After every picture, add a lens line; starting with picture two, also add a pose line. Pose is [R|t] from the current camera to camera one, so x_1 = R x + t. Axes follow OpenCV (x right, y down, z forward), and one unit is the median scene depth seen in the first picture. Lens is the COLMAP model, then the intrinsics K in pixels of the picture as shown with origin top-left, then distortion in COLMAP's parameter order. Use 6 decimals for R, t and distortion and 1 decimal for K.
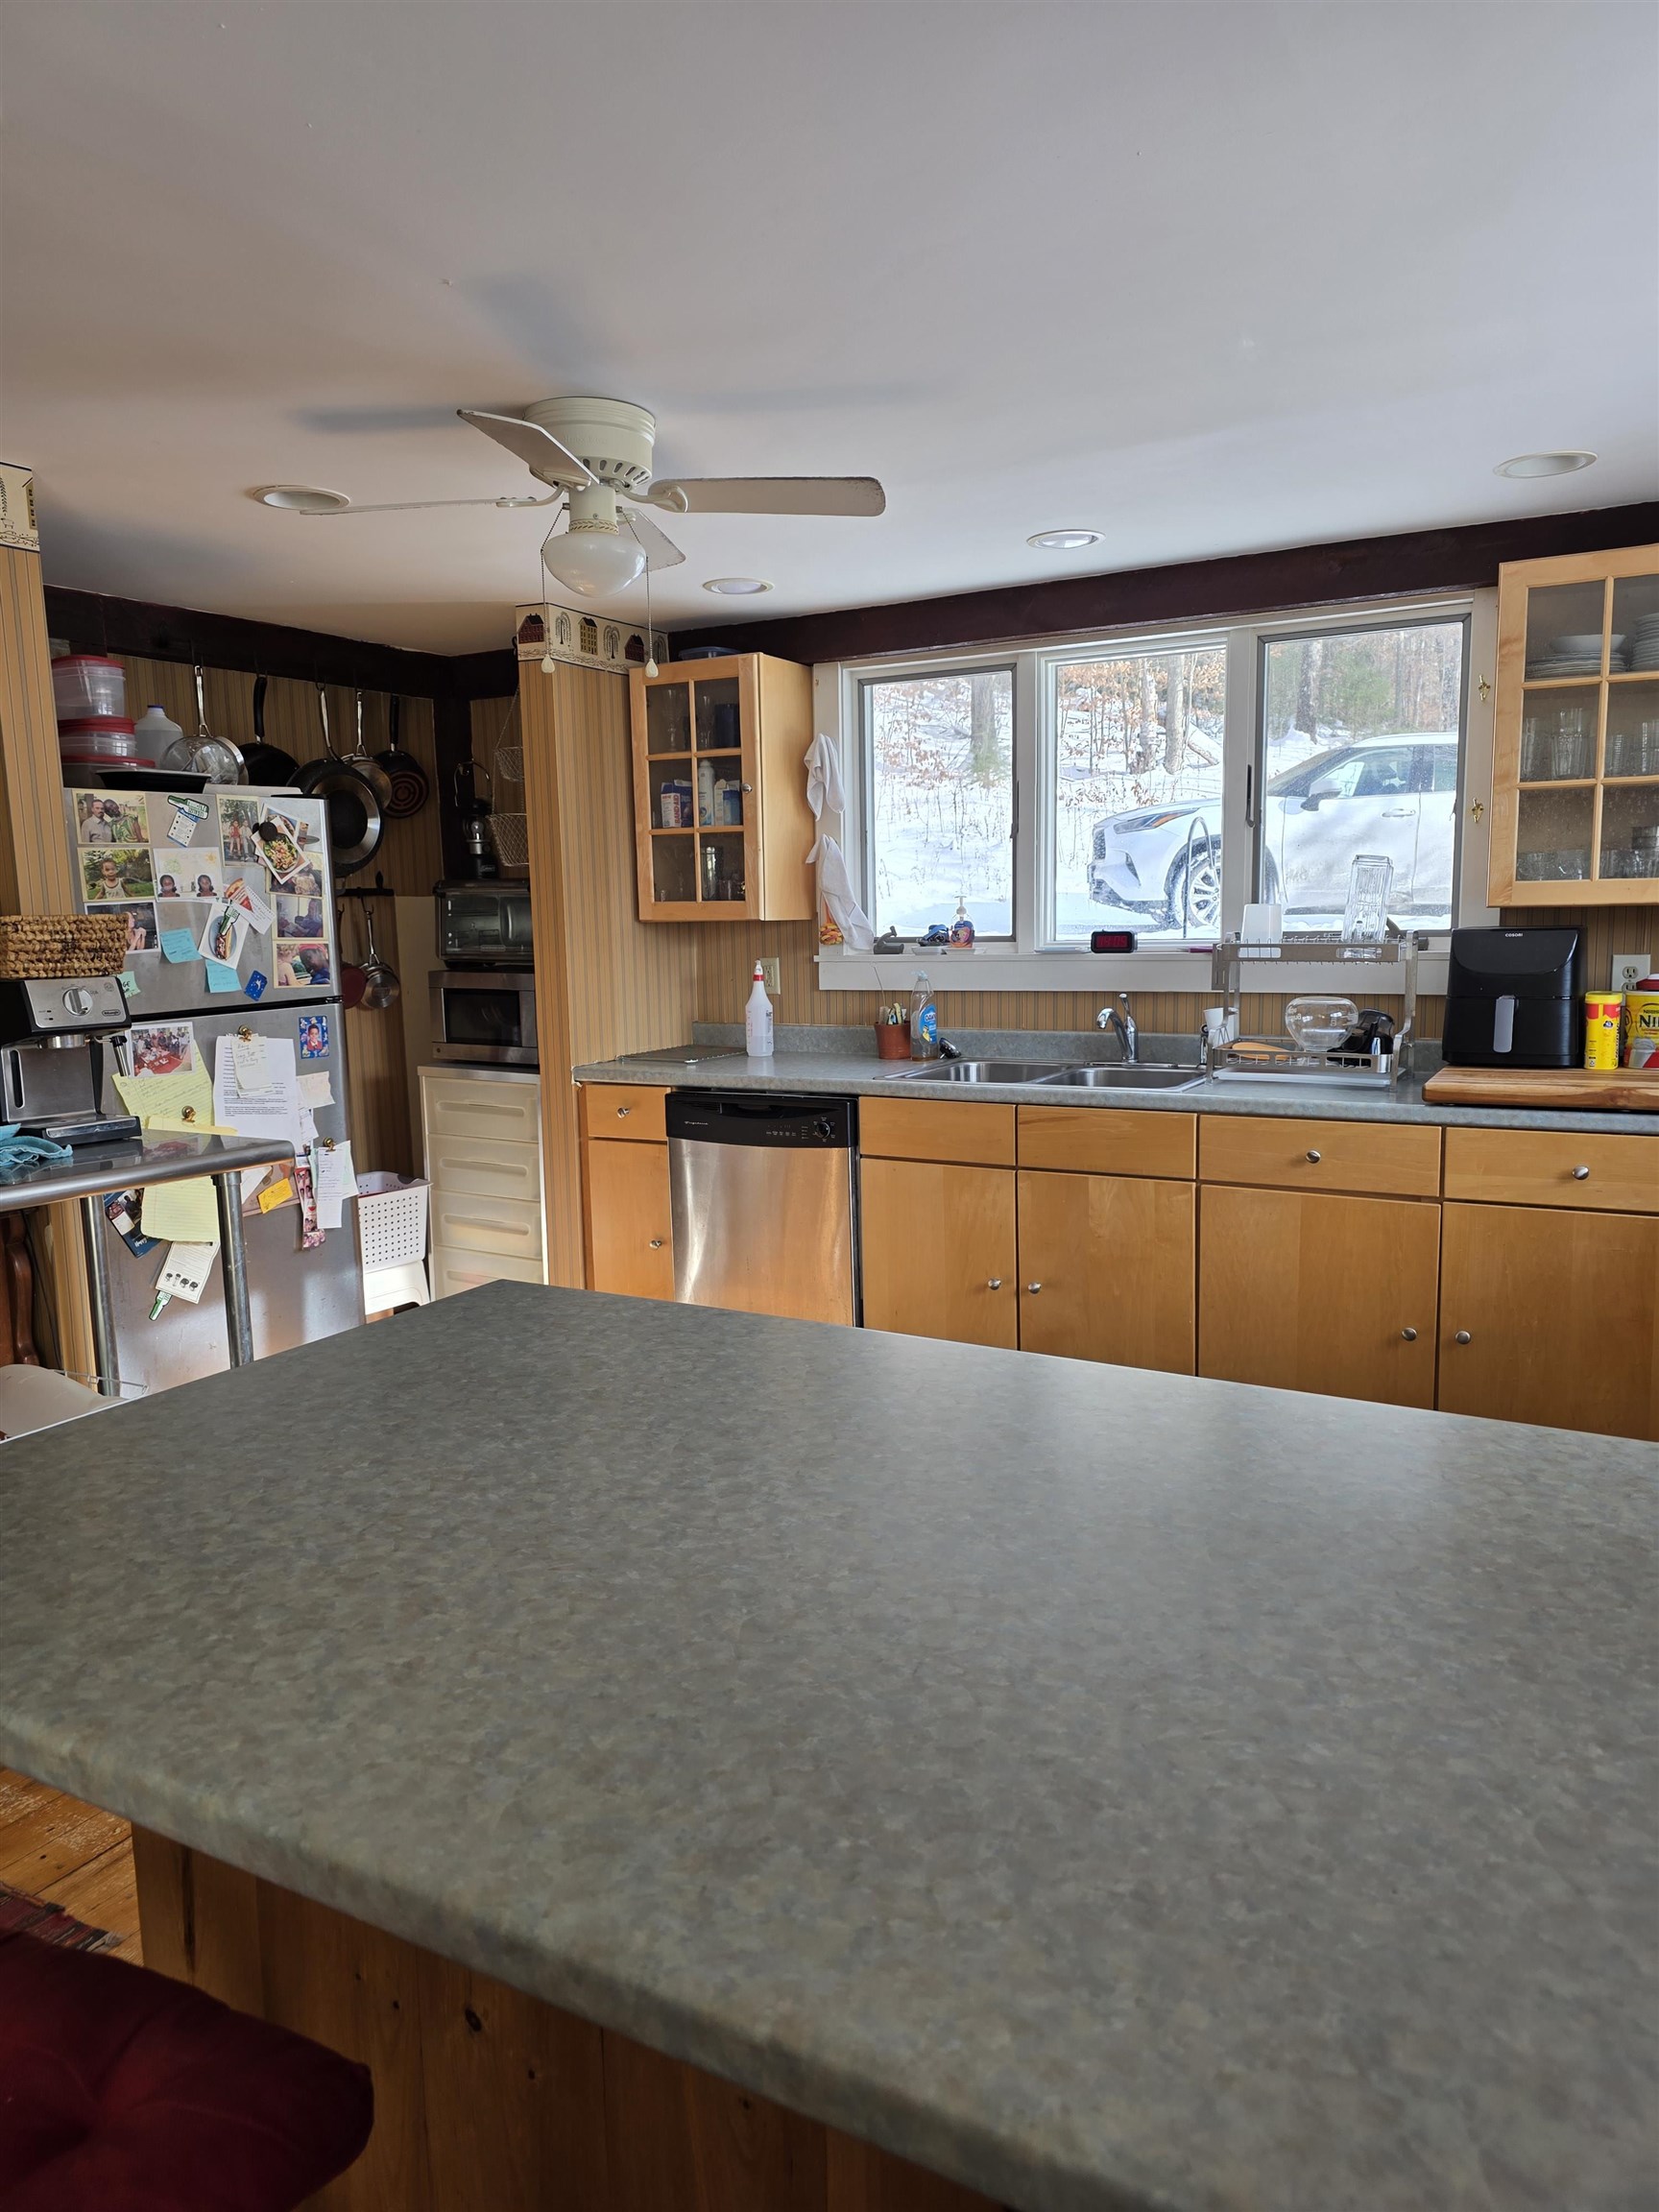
lens RADIAL K [[1413.1, 0, 828.6], [0, 1413.1, 1115.6], [0, 0, 1]] dist [0.063263, -0.132201]
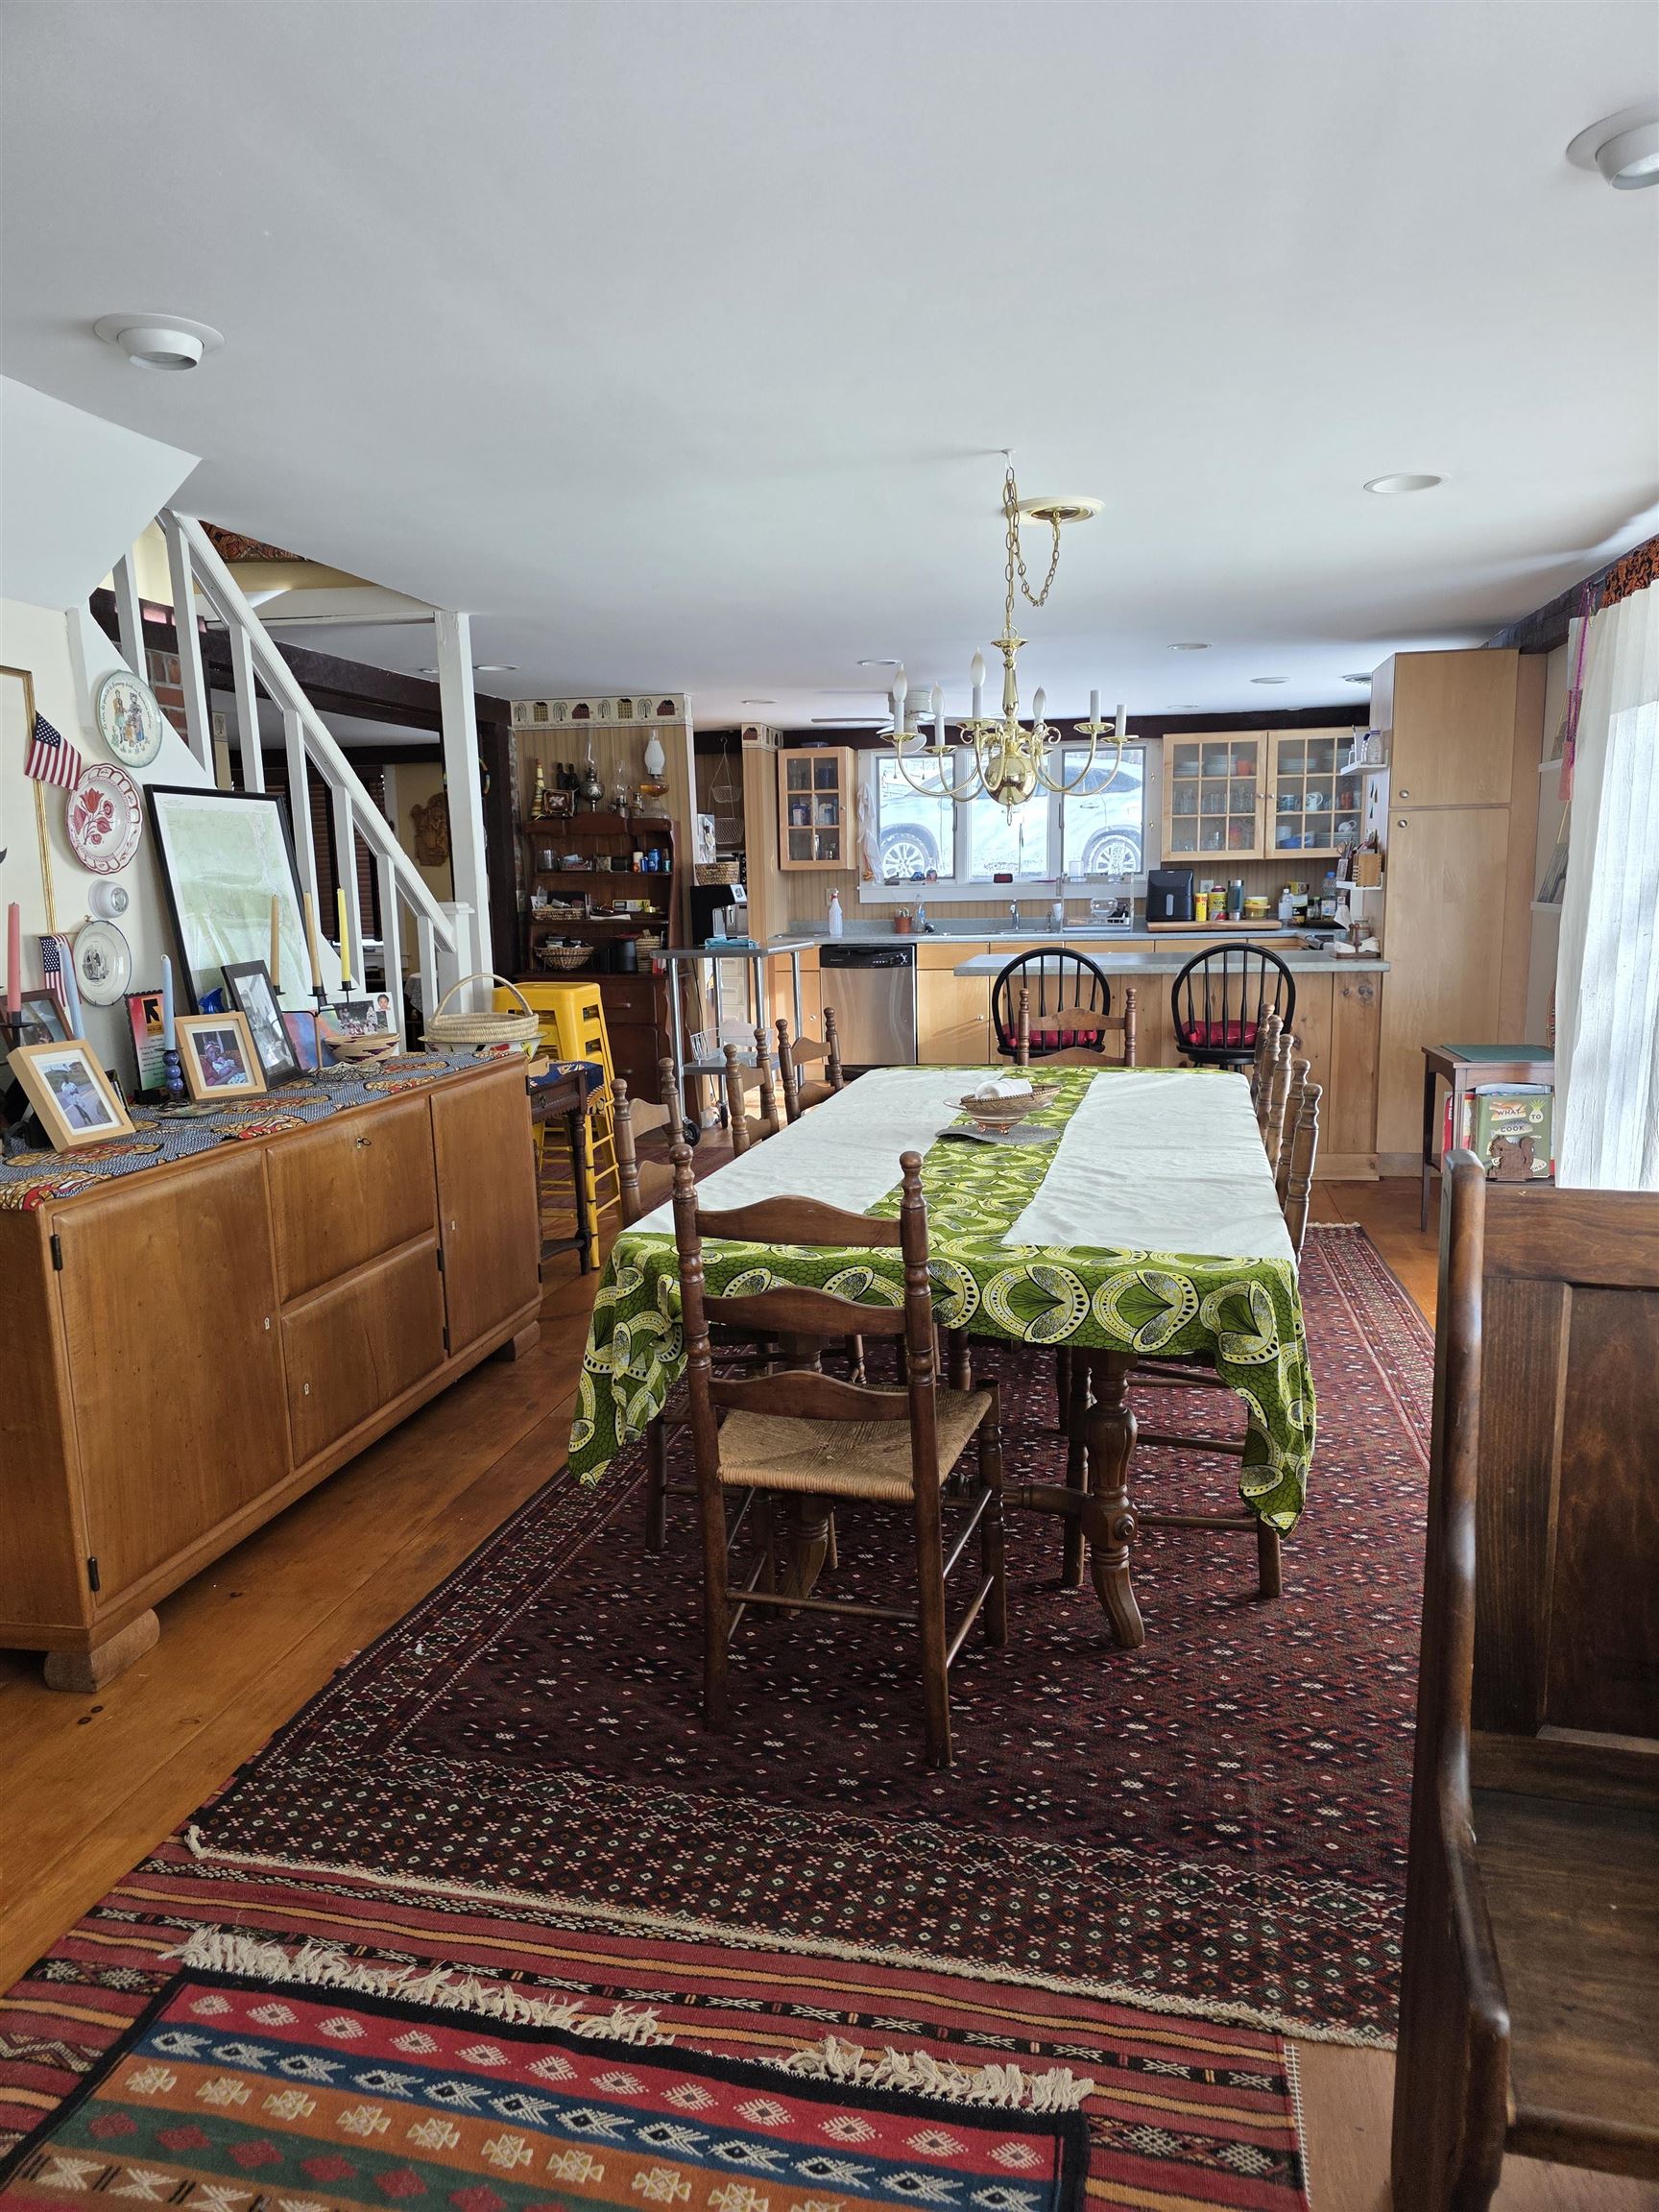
lens RADIAL K [[1452.9, 0, 832.4], [0, 1452.9, 1108.8], [0, 0, 1]] dist [0.004378, -0.002072]
pose [[0.952603, -0.052733, 0.299610, -0.863316], [0.048092, 0.998582, 0.022847, 0.200461], [-0.300389, -0.007355, 0.953788, -1.269564]]
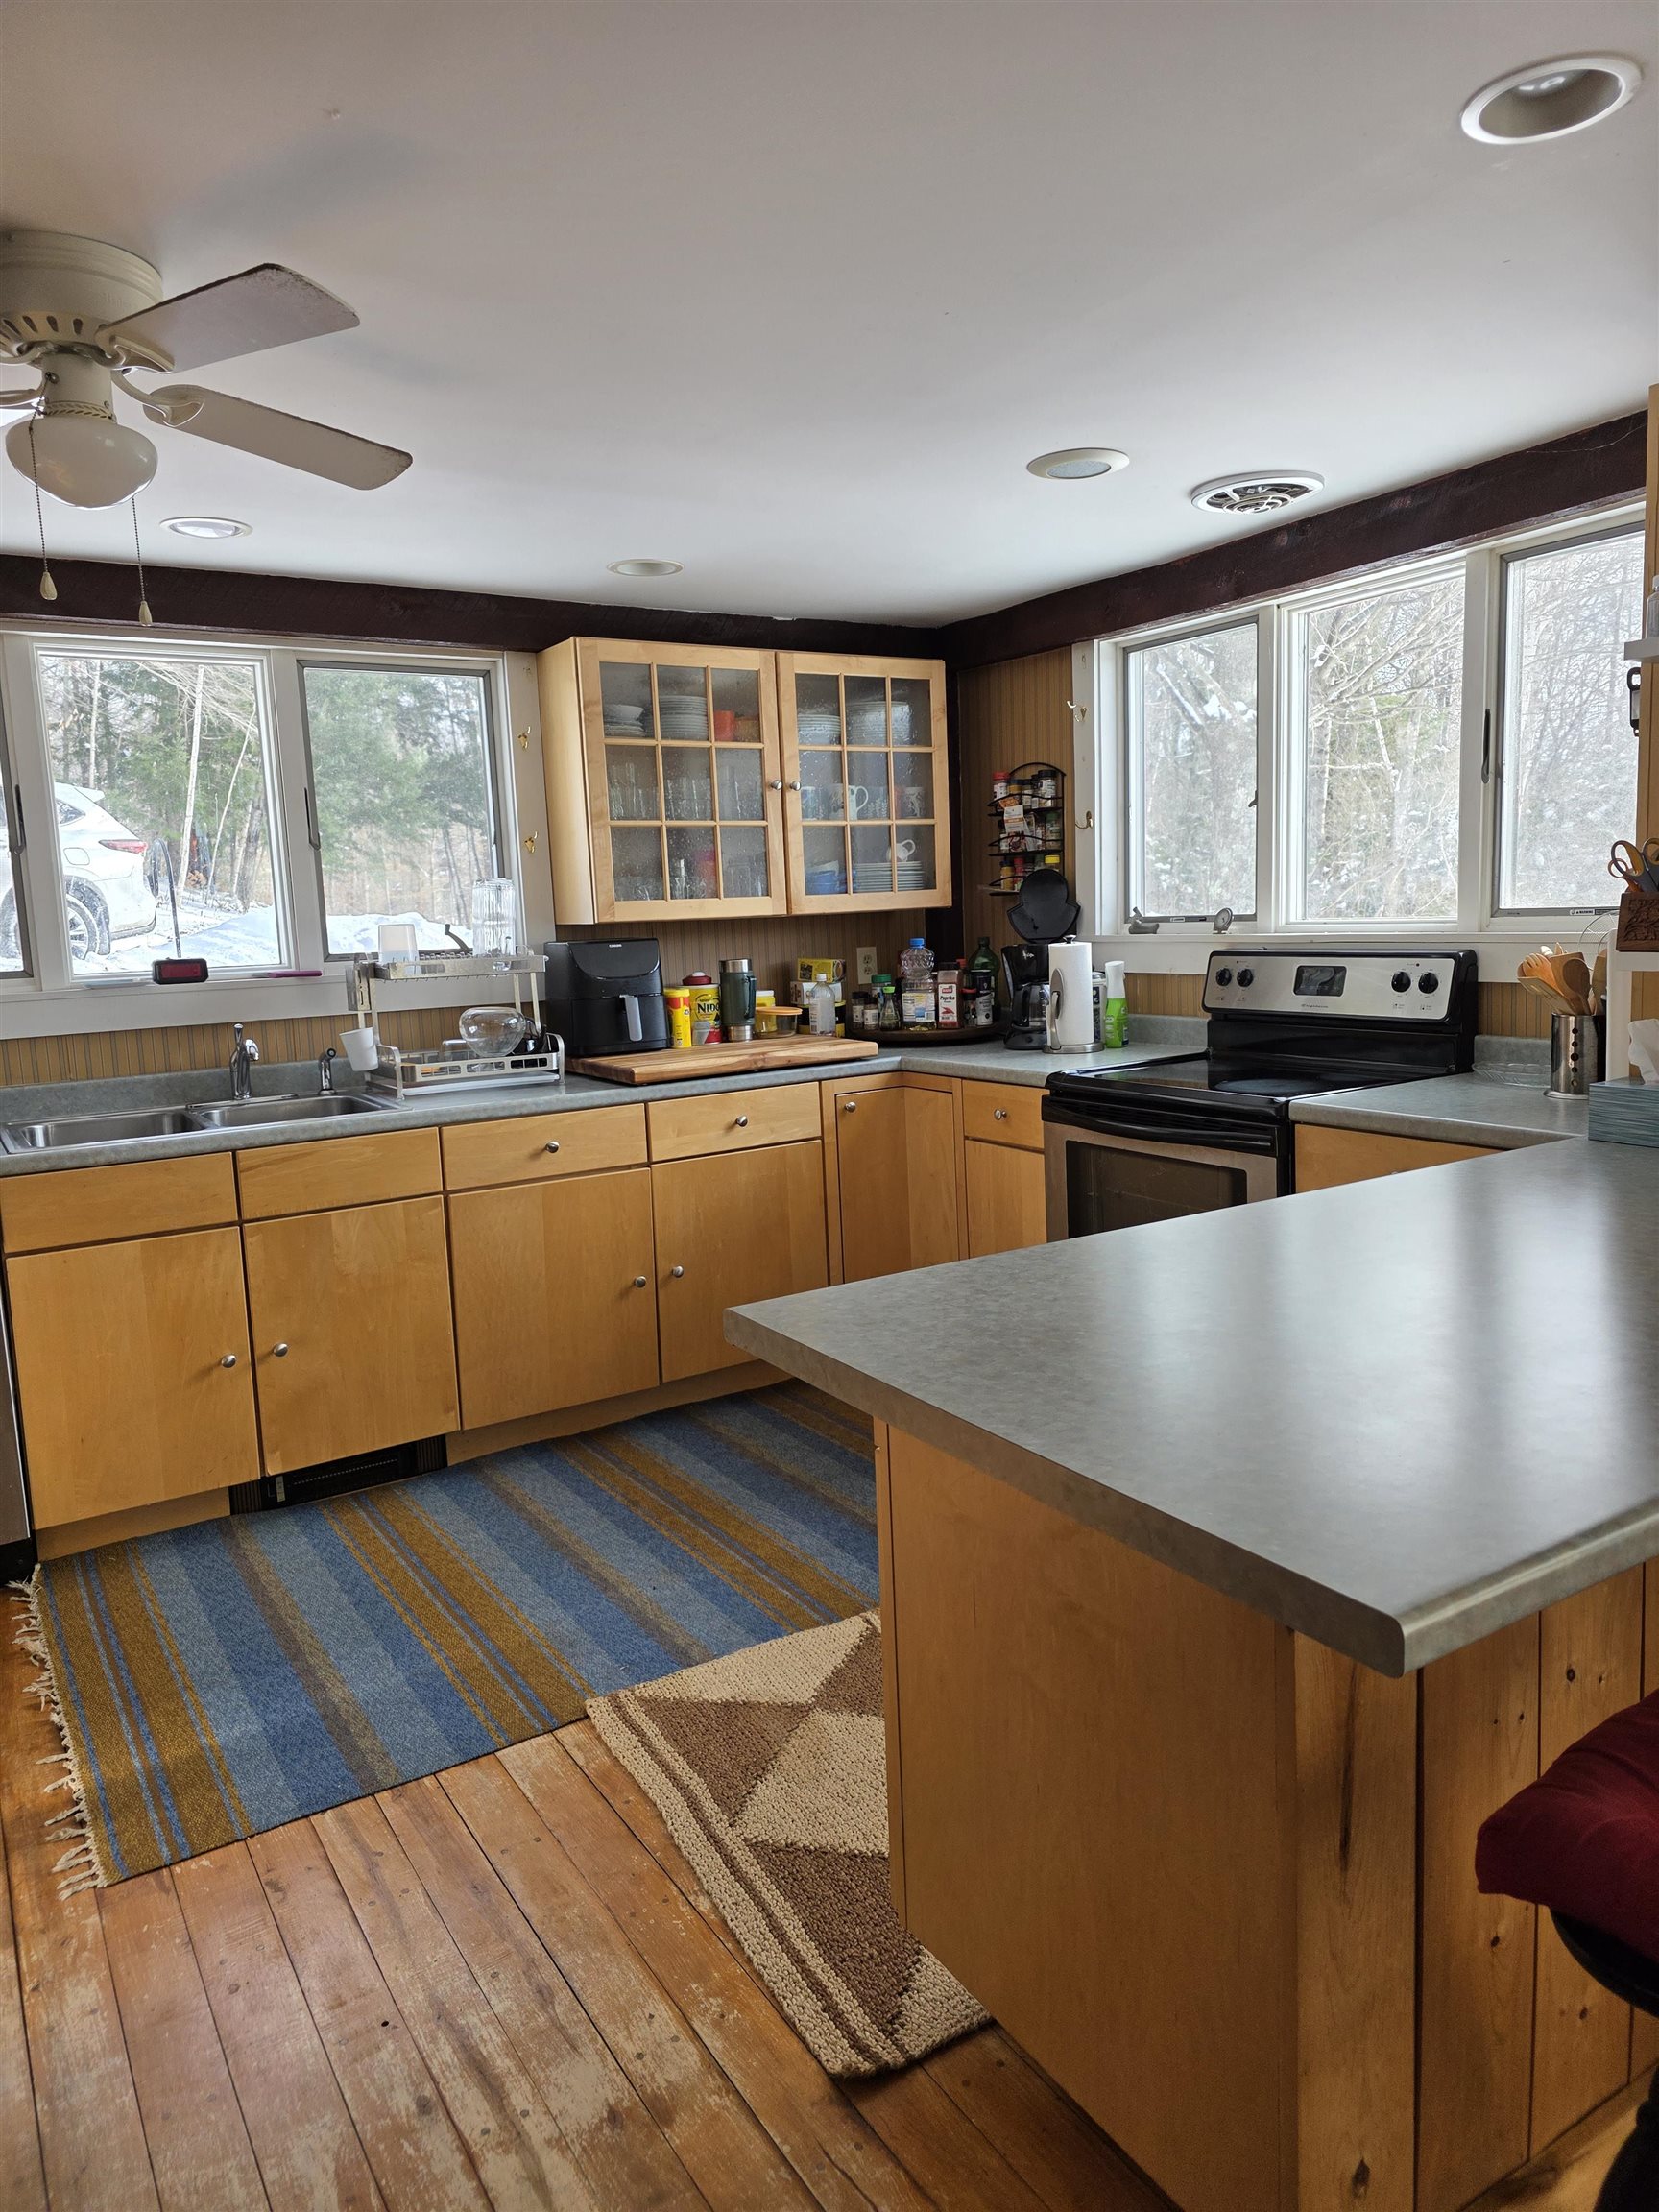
lens RADIAL K [[1452.9, 0, 832.4], [0, 1452.9, 1108.8], [0, 0, 1]] dist [0.004378, -0.002072]
pose [[0.448665, -0.119973, 0.885611, -0.487750], [0.156032, 0.986244, 0.054558, -0.024565], [-0.879974, 0.113706, 0.461212, 0.245802]]
